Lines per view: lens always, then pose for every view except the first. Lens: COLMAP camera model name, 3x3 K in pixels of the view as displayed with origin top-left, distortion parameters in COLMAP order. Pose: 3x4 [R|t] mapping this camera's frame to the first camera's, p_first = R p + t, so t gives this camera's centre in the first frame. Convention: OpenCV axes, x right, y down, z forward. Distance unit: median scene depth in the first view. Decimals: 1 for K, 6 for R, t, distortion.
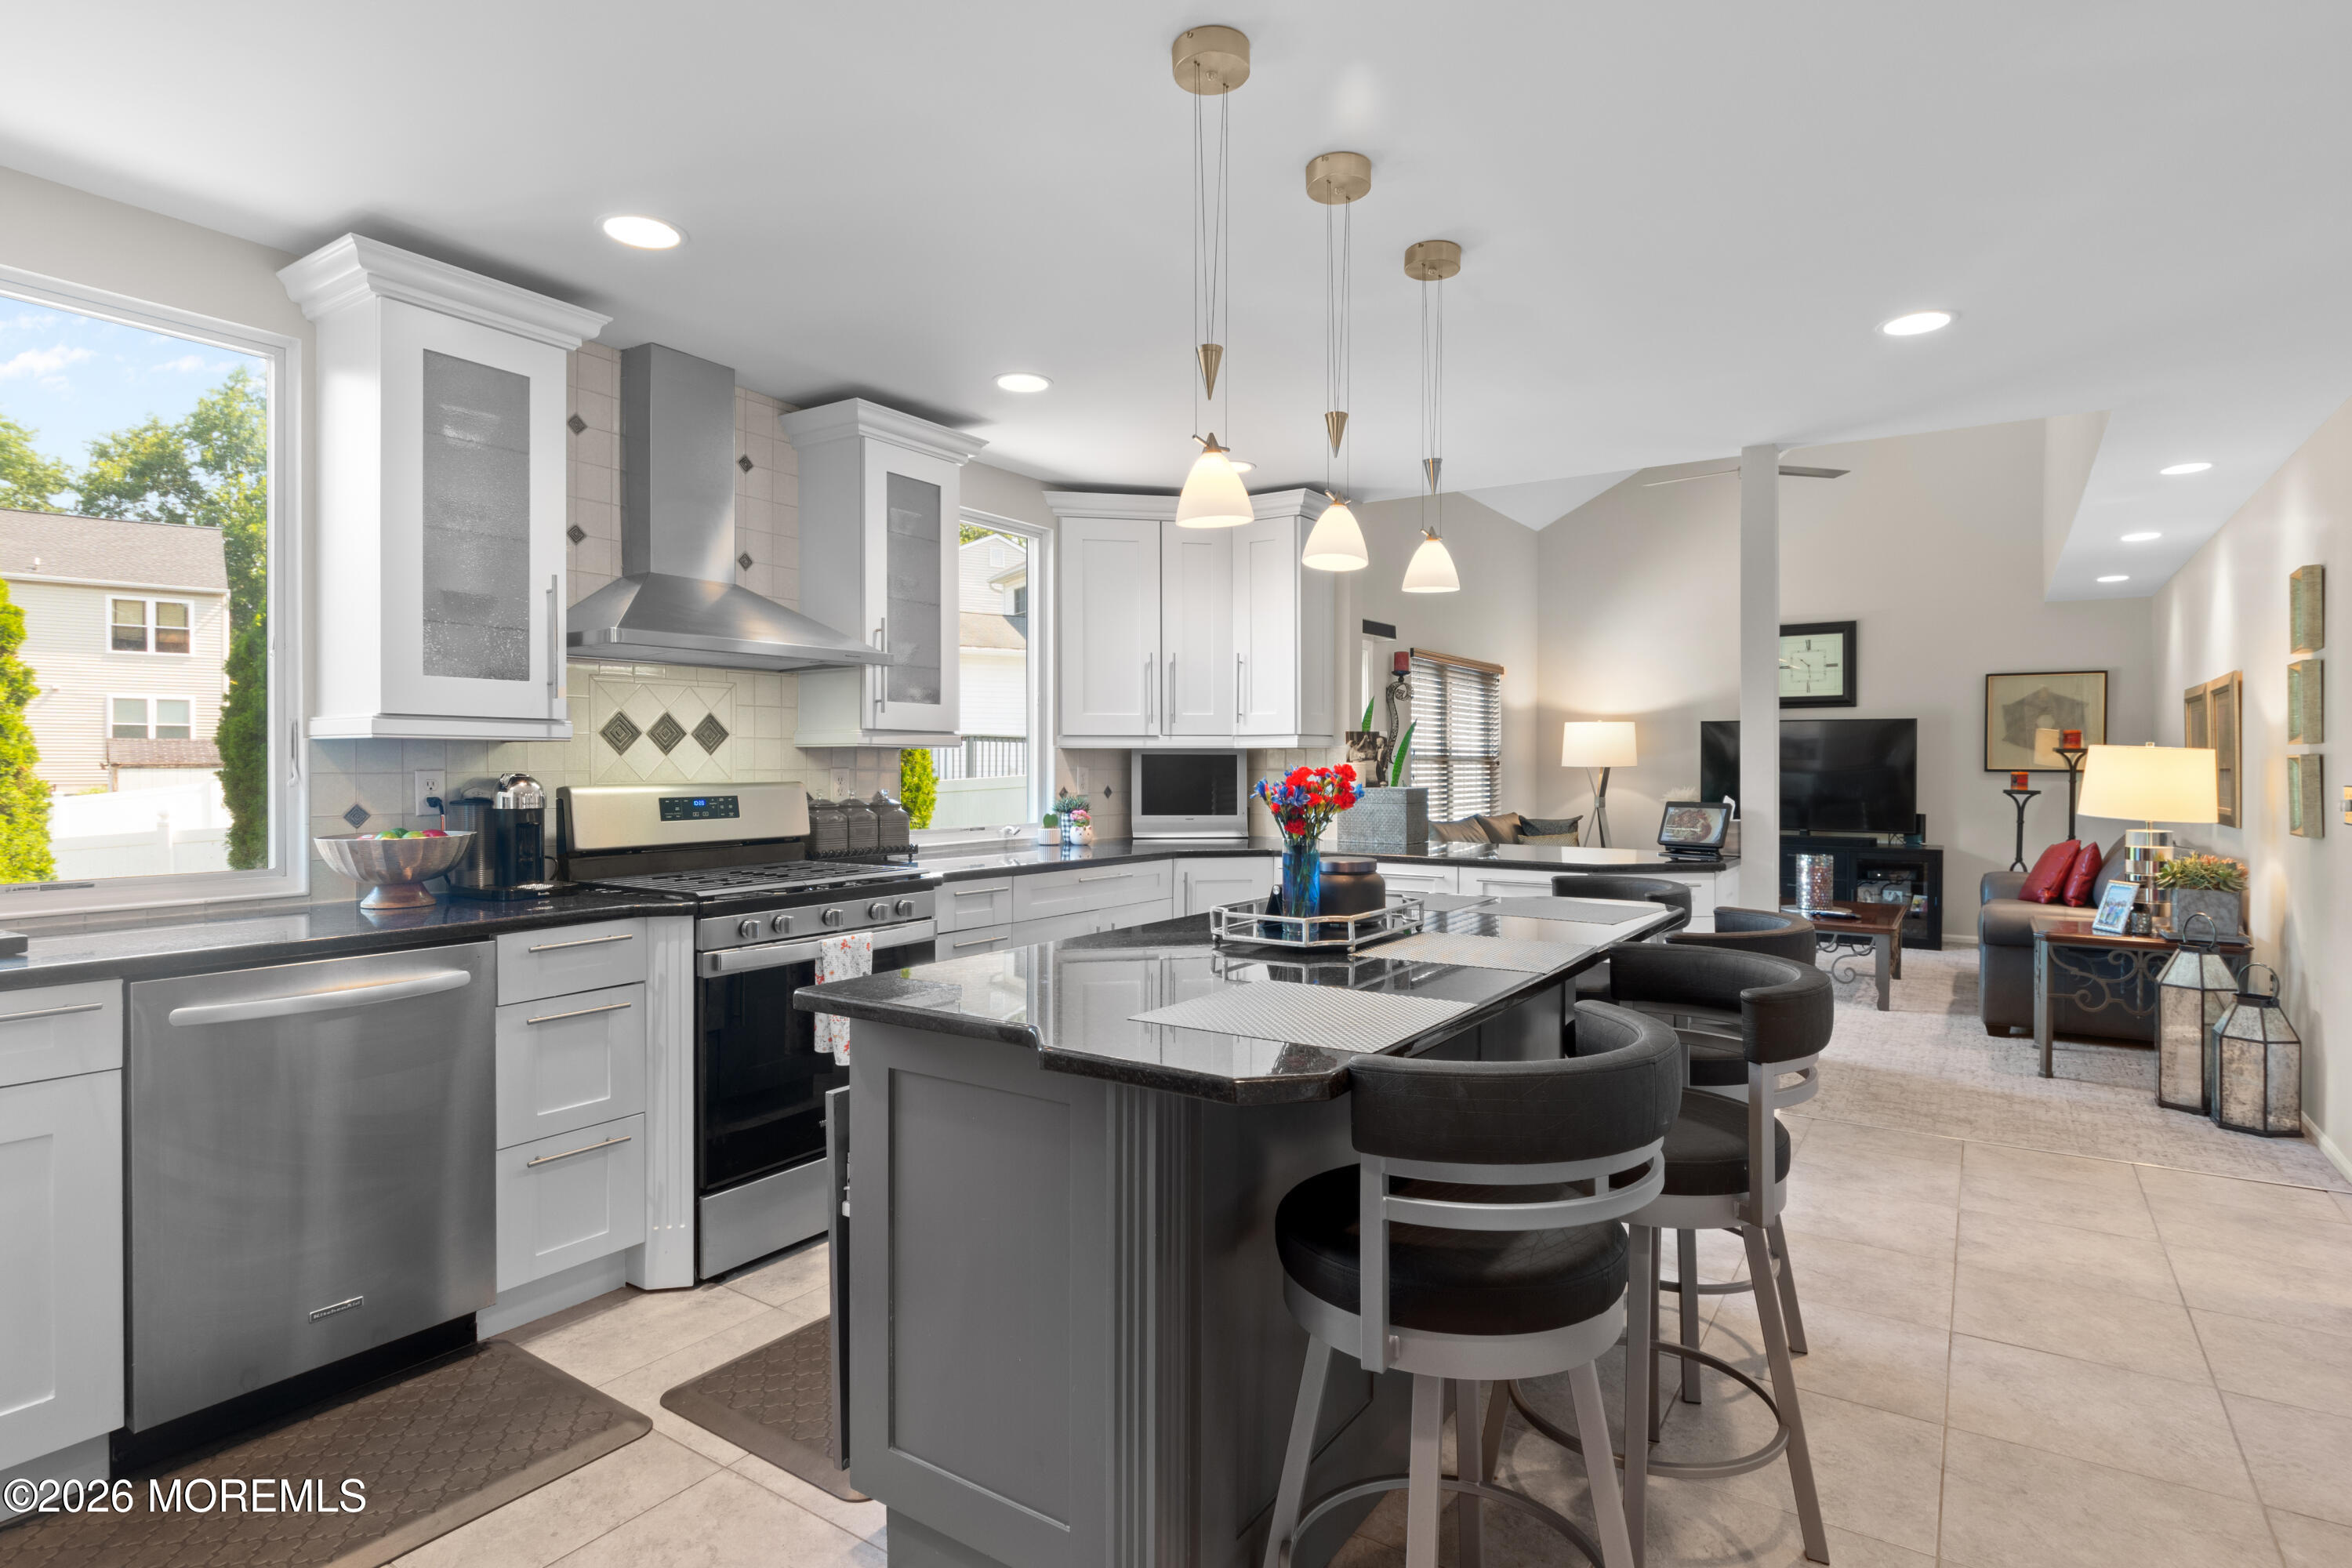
lens RADIAL K [[1193.1, 0, 1213.3], [0, 1193.1, 780.3], [0, 0, 1]] dist [-0.018353, -0.001492]
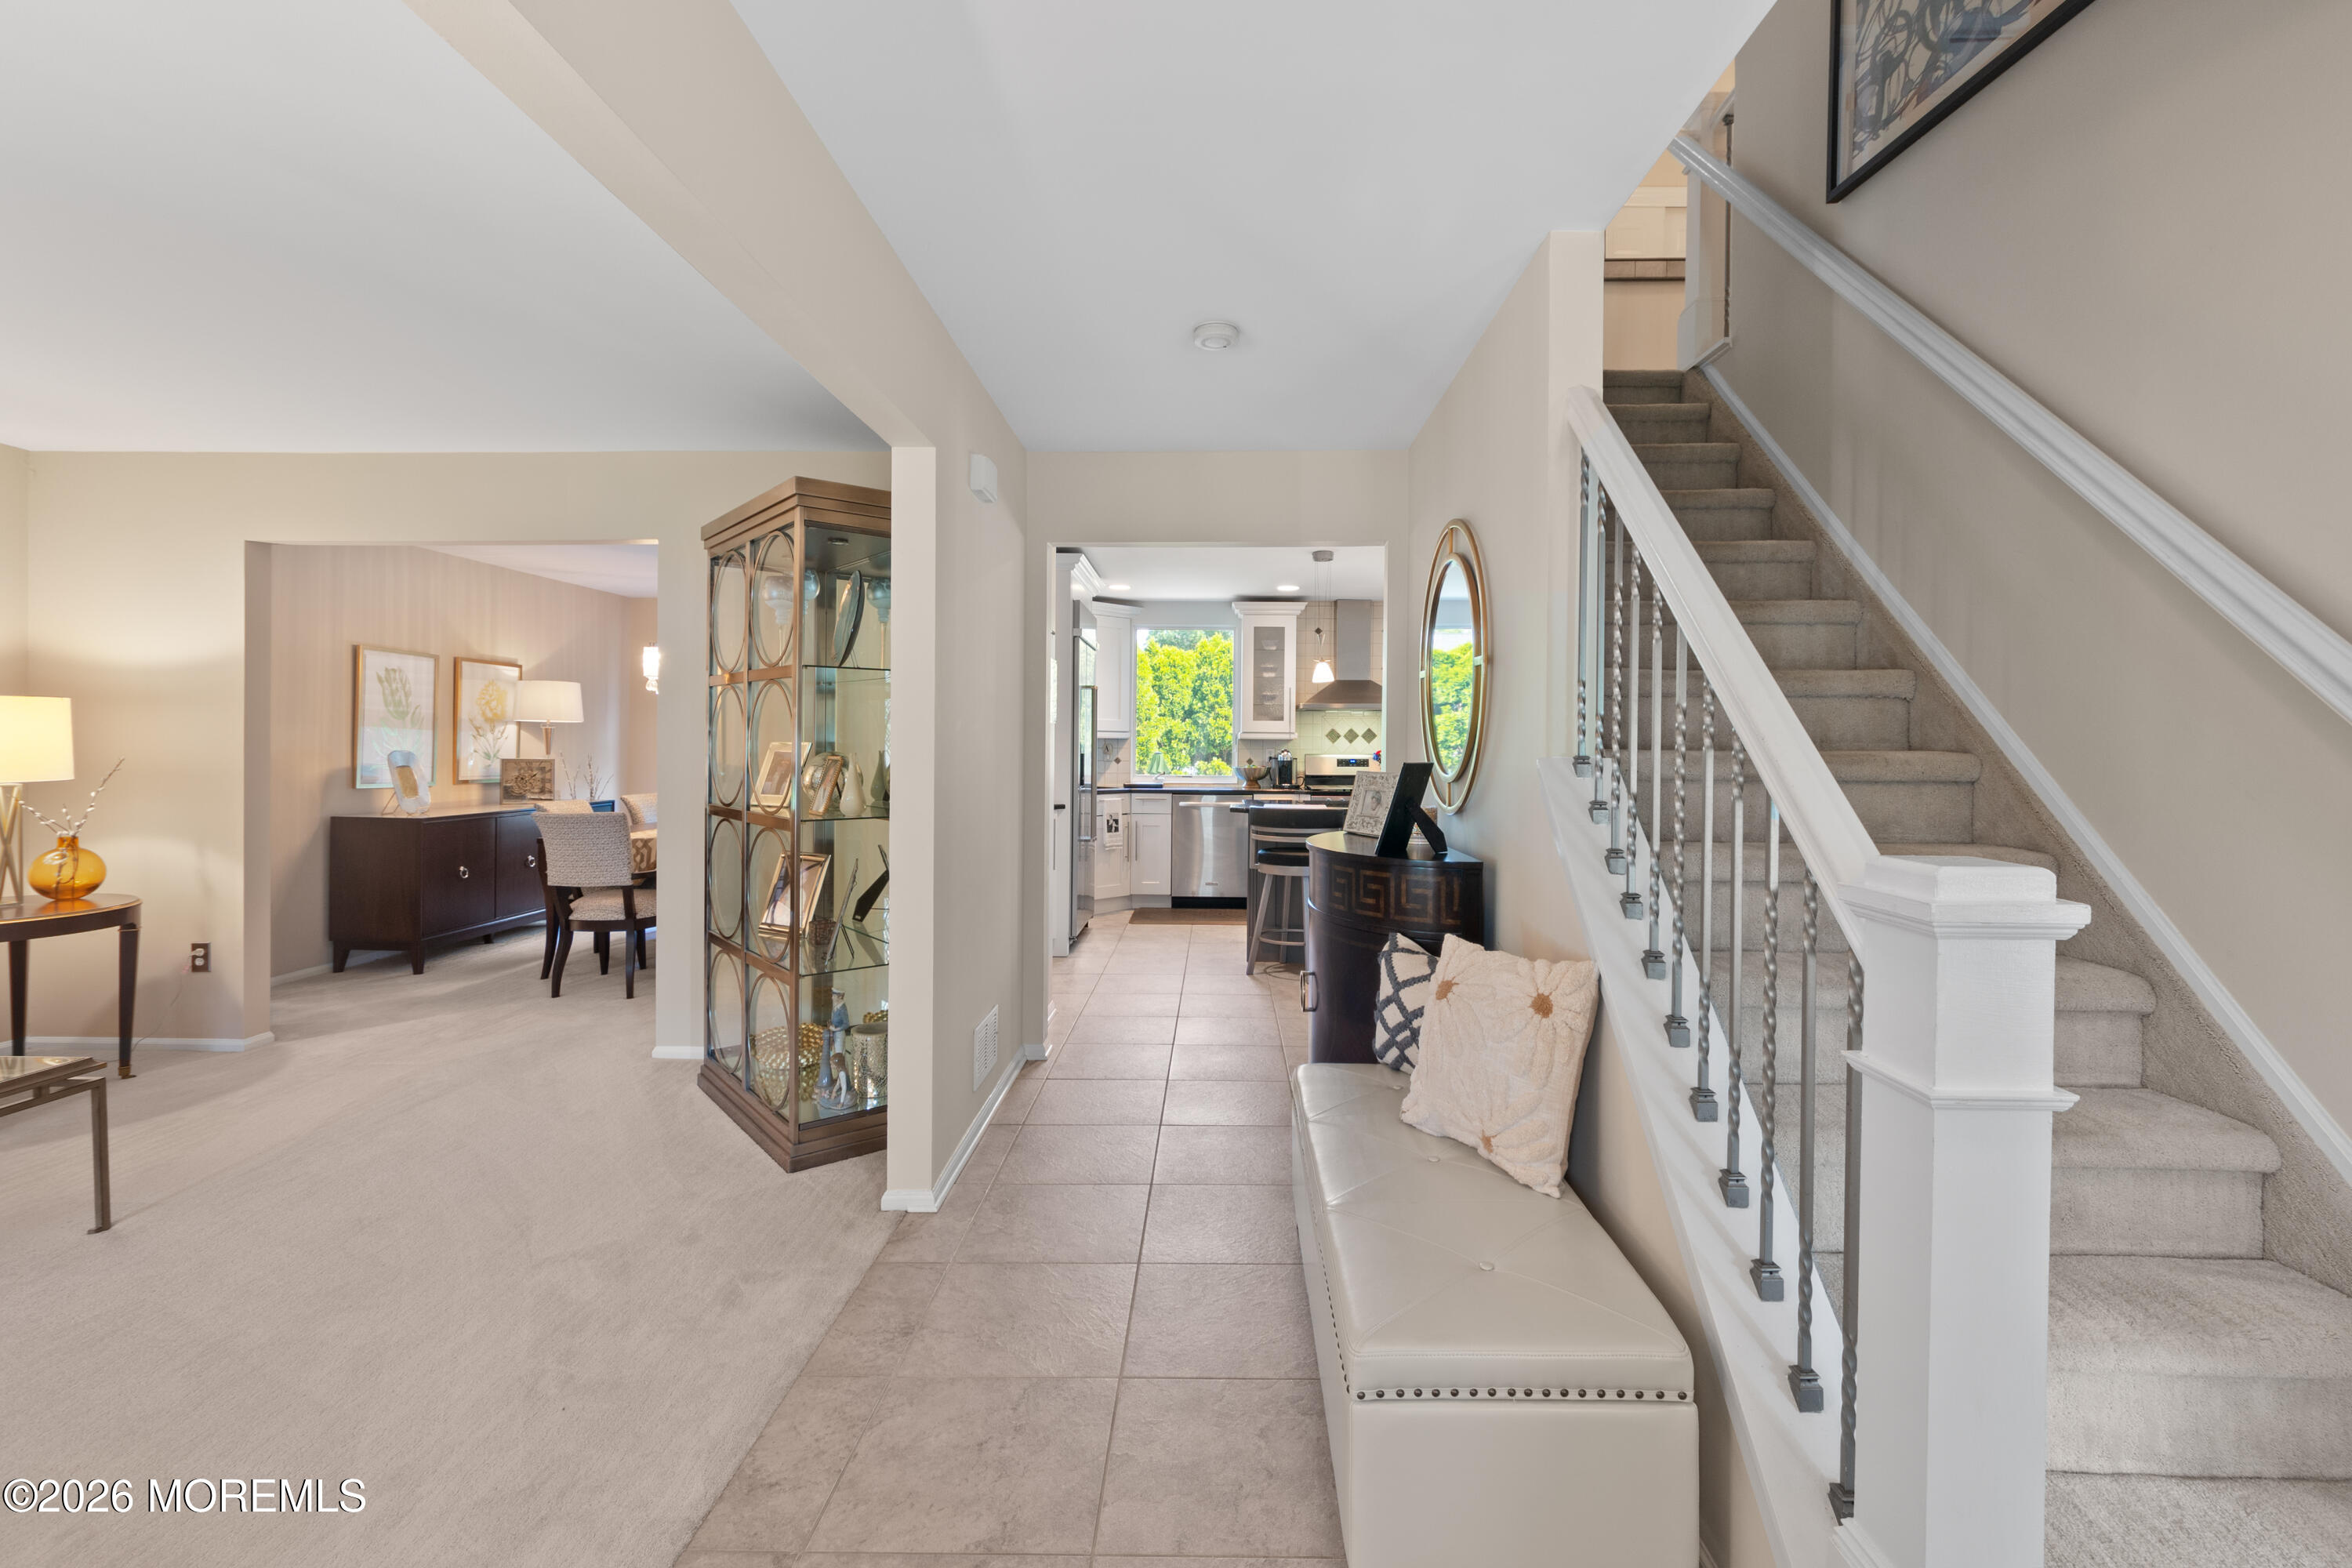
lens RADIAL K [[1060.6, 0, 1206.0], [0, 1060.6, 750.6], [0, 0, 1]] dist [0.001246, -0.000042]
pose [[0.525566, 0.007628, -0.850718, 1.417606], [-0.019157, 0.999812, -0.002870, 0.007839], [0.850537, 0.017805, 0.525614, -0.554935]]
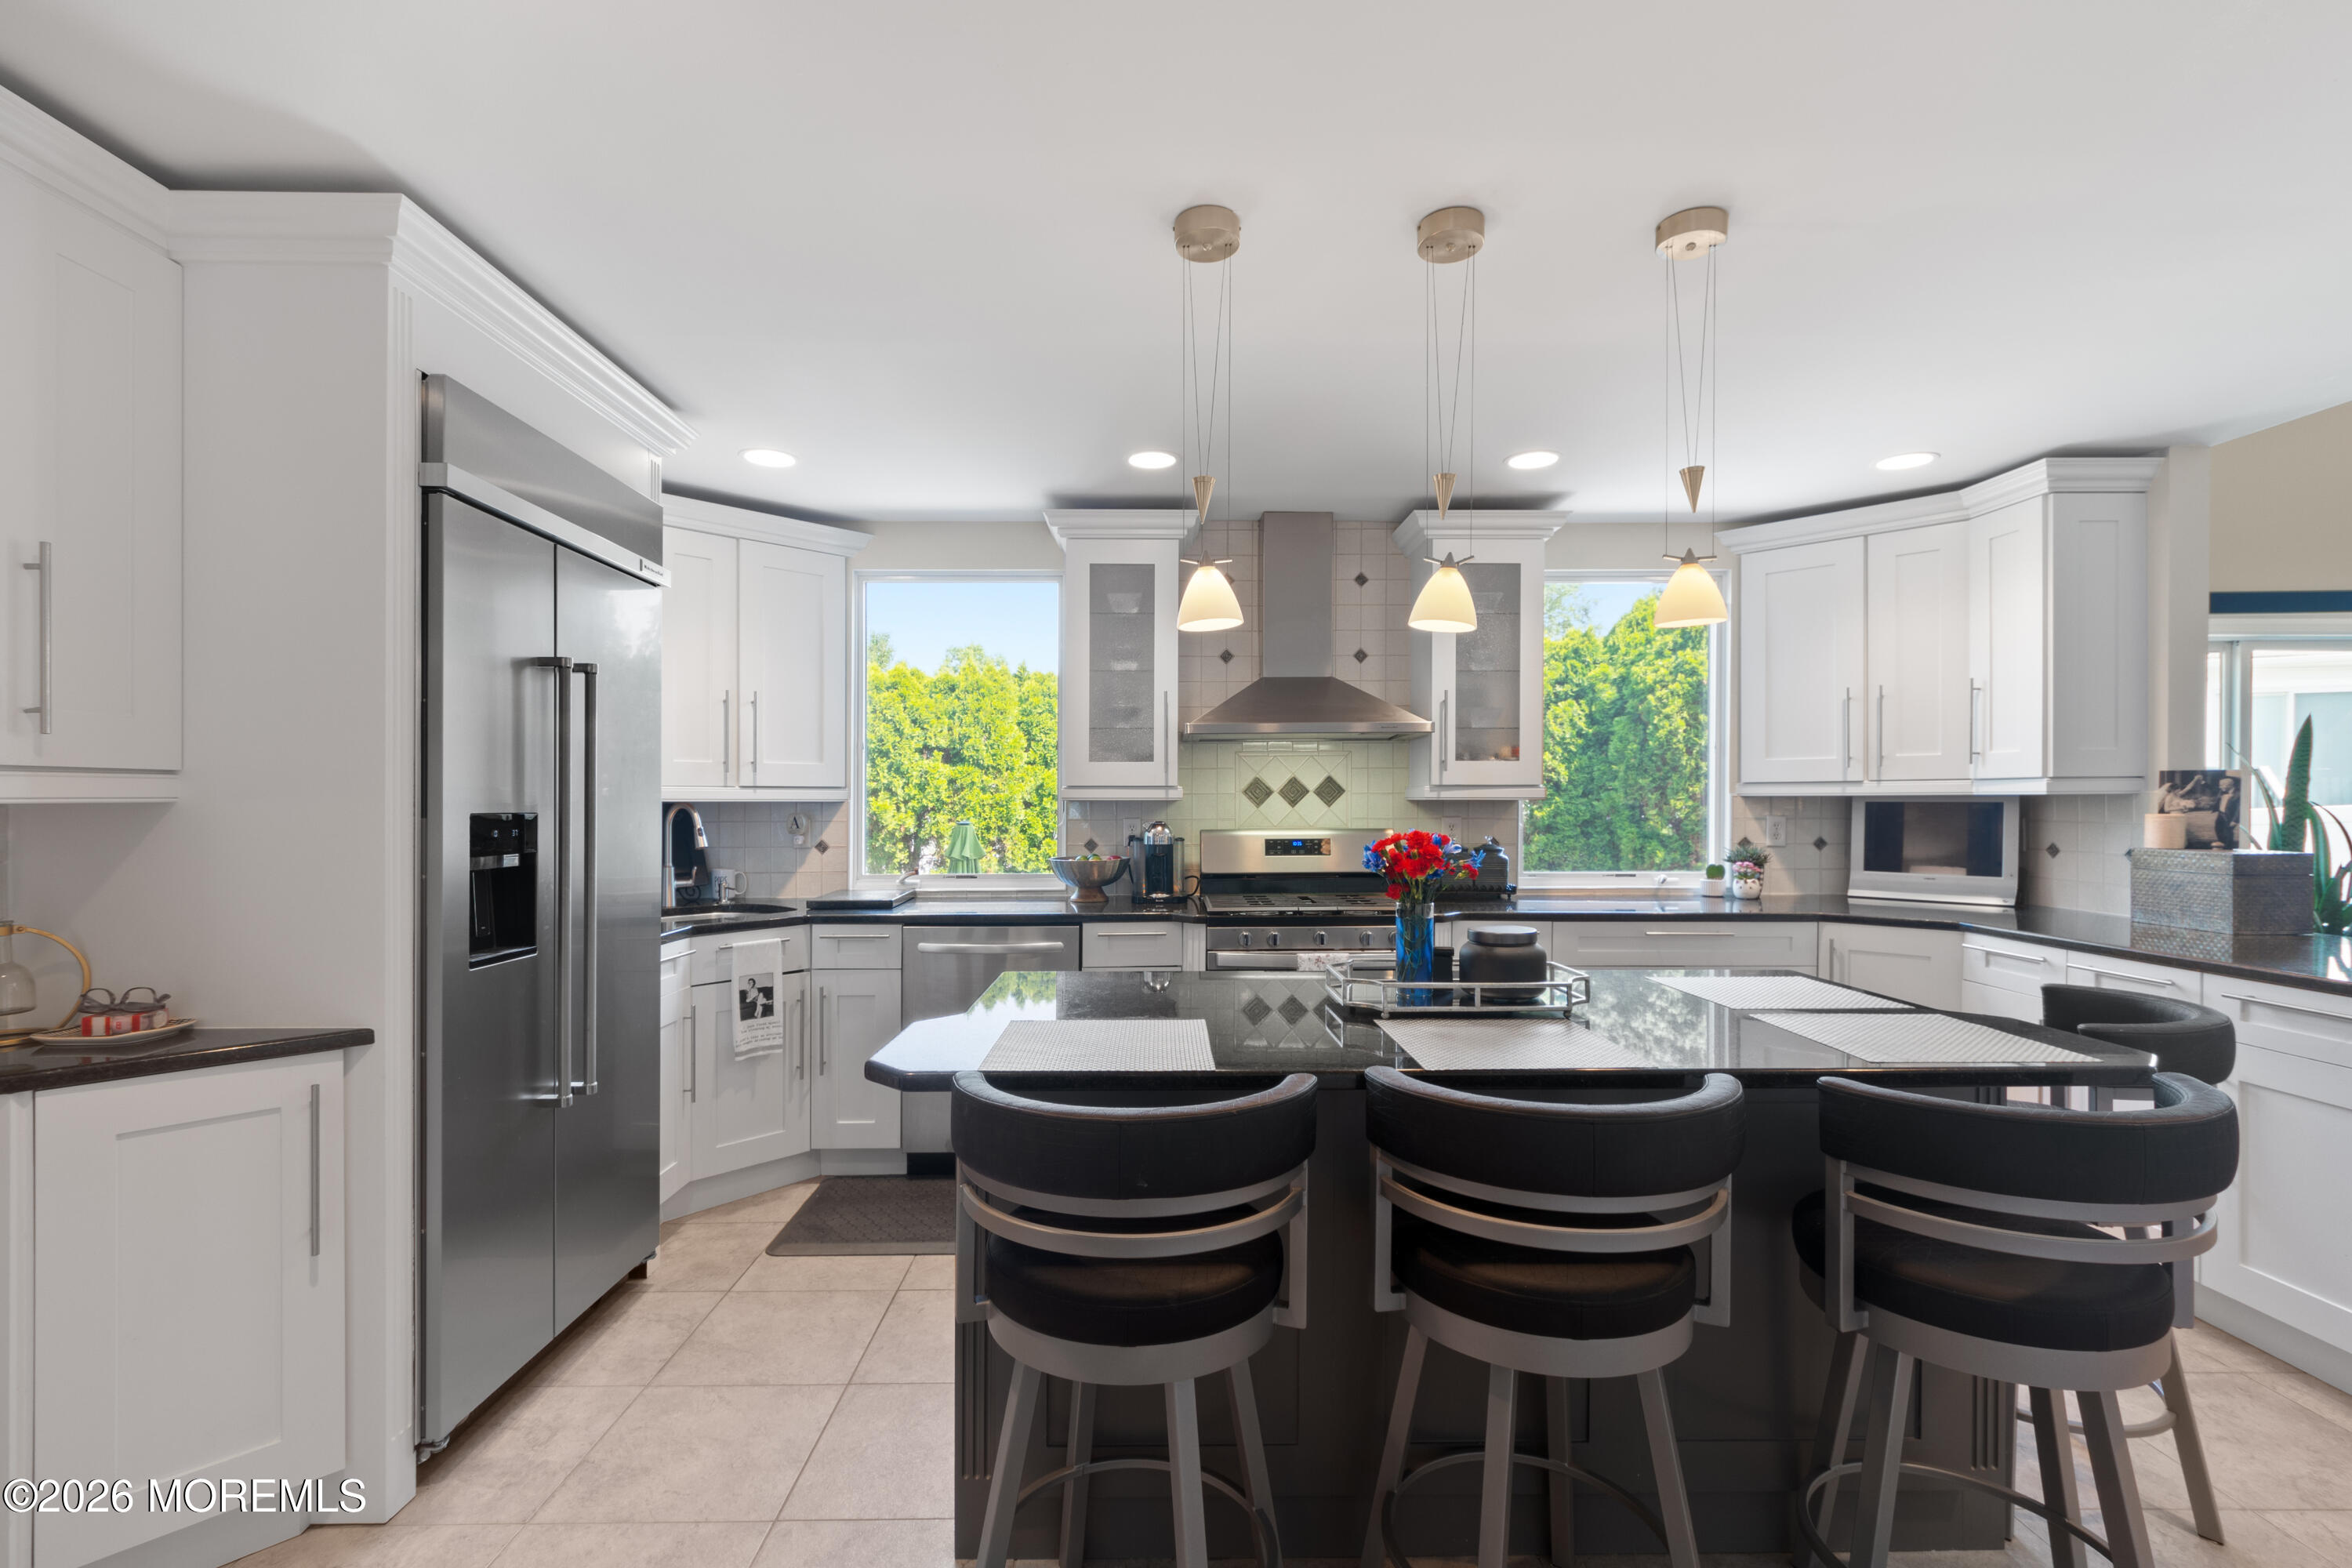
lens RADIAL K [[1060.6, 0, 1177.1], [0, 1060.6, 798.4], [0, 0, 1]] dist [0.001246, -0.000042]
pose [[0.552718, -0.002115, -0.833365, 0.471977], [-0.008774, 0.999927, -0.008357, -0.019995], [0.833322, 0.011931, 0.552659, 0.214508]]
